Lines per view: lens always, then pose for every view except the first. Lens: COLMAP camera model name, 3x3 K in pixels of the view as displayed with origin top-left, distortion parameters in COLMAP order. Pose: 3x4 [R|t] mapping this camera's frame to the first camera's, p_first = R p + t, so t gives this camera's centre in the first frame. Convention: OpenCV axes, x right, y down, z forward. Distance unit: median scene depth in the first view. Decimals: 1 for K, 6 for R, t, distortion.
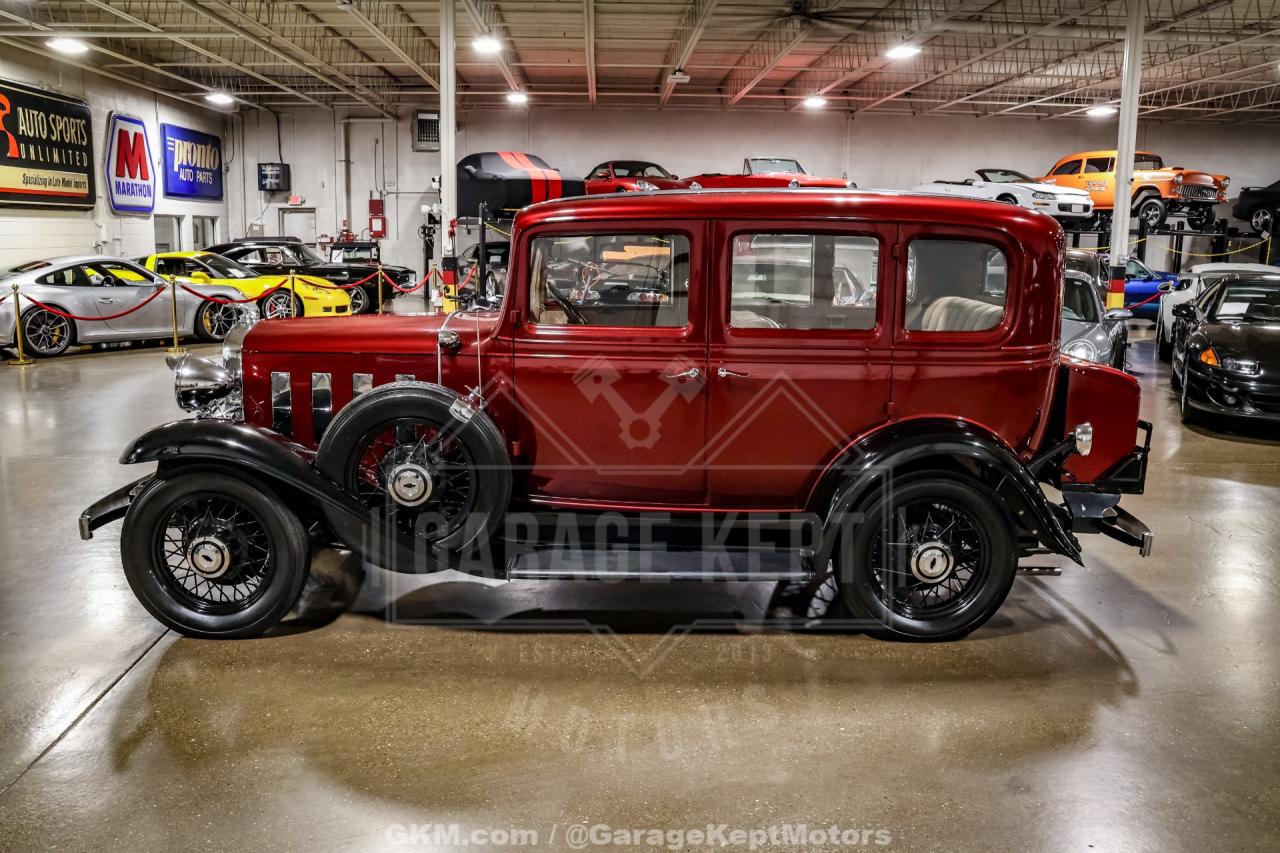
lens RADIAL K [[1120.0, 0, 637.6], [0, 1120.0, 421.5], [0, 0, 1]] dist [-0.086780, 0.070796]
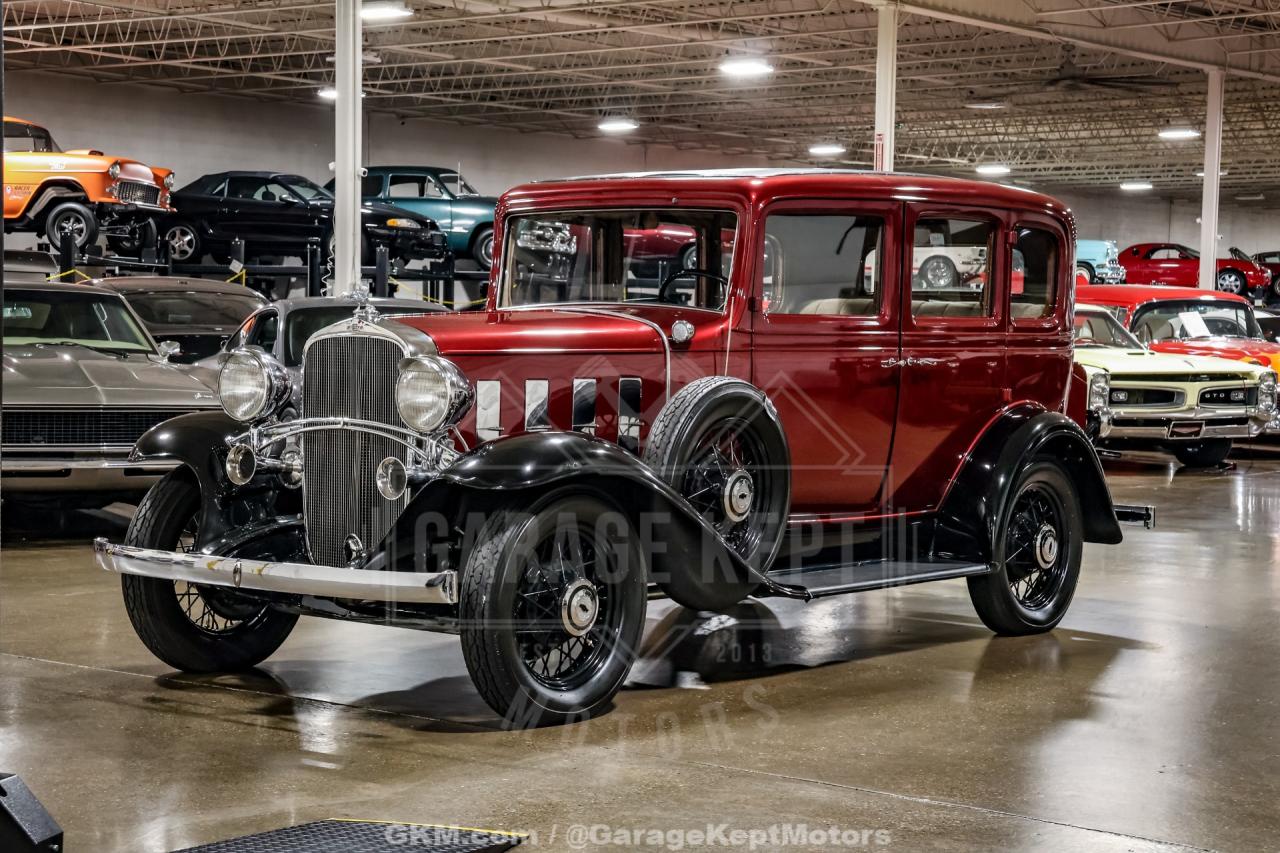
lens RADIAL K [[2283.0, 0, 632.7], [0, 2283.0, 420.9], [0, 0, 1]] dist [0.239184, 0.000000]
pose [[0.655780, -0.038212, 0.753985, -0.276297], [0.119091, 0.991450, -0.053333, 0.014409], [-0.745500, 0.124767, 0.654723, -0.016322]]
